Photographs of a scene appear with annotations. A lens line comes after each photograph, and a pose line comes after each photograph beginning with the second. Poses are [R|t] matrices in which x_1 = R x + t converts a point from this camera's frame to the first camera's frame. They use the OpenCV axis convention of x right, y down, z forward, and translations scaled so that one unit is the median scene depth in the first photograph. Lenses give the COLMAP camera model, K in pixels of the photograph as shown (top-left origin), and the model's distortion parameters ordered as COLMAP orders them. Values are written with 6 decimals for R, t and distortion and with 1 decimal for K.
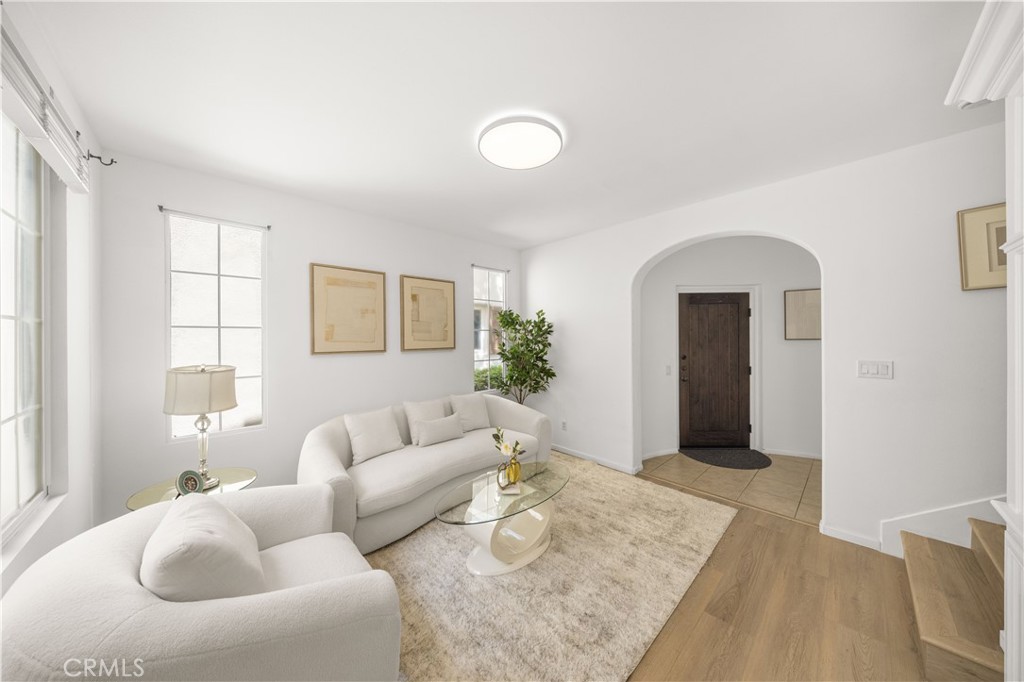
lens RADIAL K [[316.1, 0, 516.8], [0, 316.1, 338.1], [0, 0, 1]] dist [-0.010319, -0.000125]
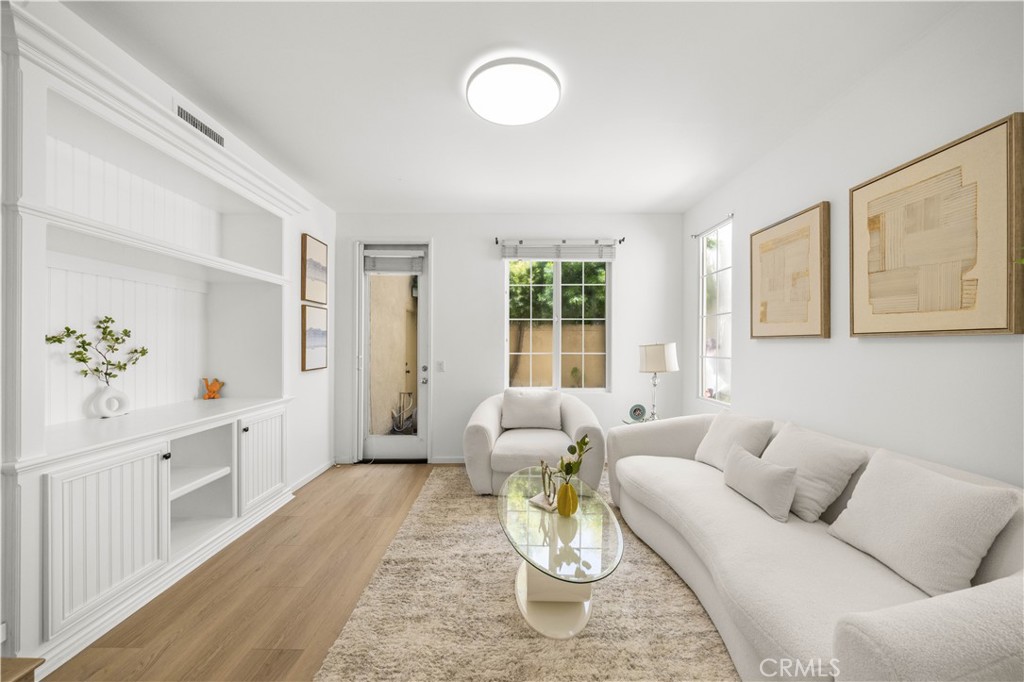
lens RADIAL K [[370.0, 0, 507.1], [0, 370.0, 345.1], [0, 0, 1]] dist [-0.003579, 0.000015]
pose [[-0.691315, 0.003245, -0.722546, 0.454015], [-0.001368, 0.999982, 0.005799, 0.051056], [0.722552, 0.004997, -0.691298, 0.996429]]
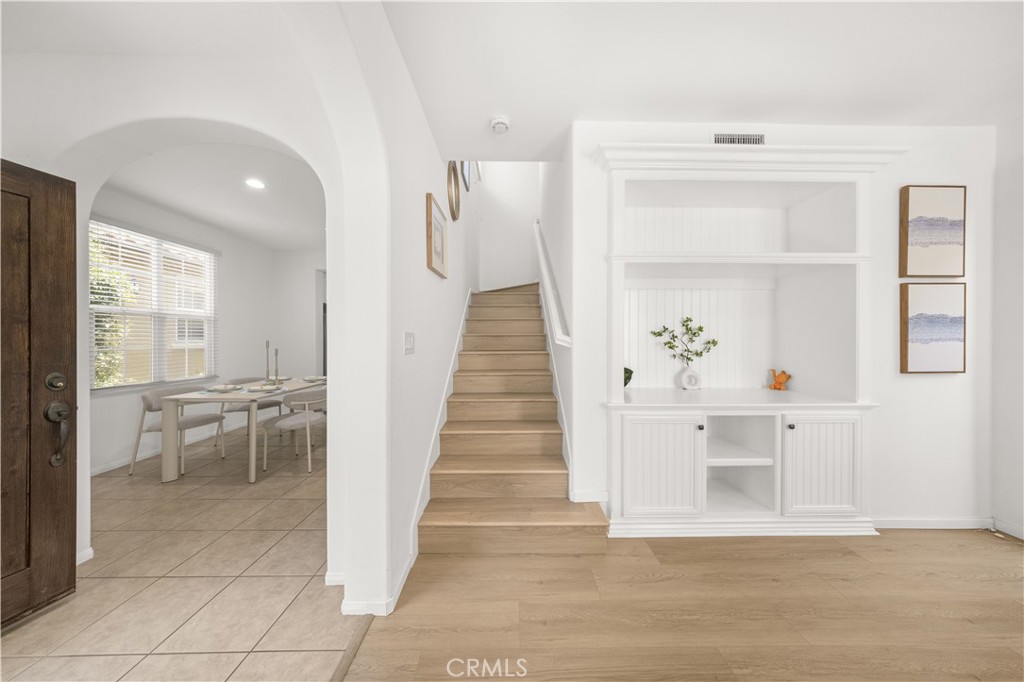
lens RADIAL K [[310.0, 0, 517.7], [0, 310.0, 339.0], [0, 0, 1]] dist [-0.001955, 0.000304]
pose [[-0.732498, 0.002747, 0.680764, 0.262483], [0.001107, 0.999995, -0.002844, 0.060611], [-0.680768, -0.001329, -0.732498, 0.888535]]
